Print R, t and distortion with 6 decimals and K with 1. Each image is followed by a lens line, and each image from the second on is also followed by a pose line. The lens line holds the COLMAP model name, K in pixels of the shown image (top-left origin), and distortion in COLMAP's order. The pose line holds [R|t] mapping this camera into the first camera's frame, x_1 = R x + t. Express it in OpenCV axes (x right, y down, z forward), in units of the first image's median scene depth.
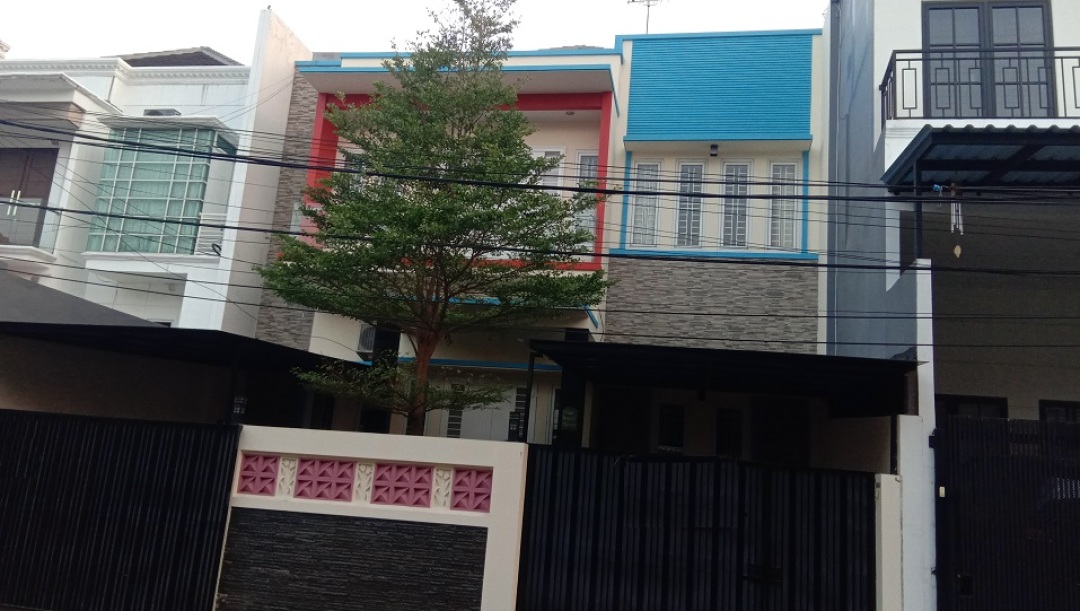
lens RADIAL K [[853.2, 0, 579.9], [0, 853.2, 295.1], [0, 0, 1]] dist [0.090157, -0.133061]
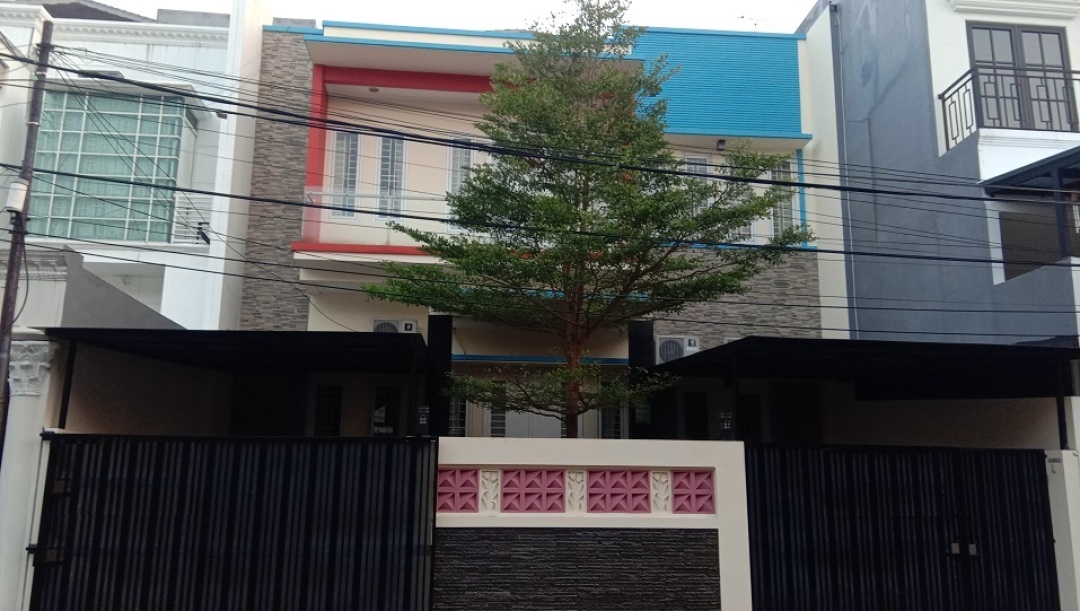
lens RADIAL K [[853.2, 0, 554.8], [0, 853.2, 288.1], [0, 0, 1]] dist [0.090157, -0.133061]
pose [[0.960621, -0.008002, 0.277746, -0.446590], [0.004436, 0.999899, 0.013466, -0.015676], [-0.277826, -0.011704, 0.960560, 0.084723]]
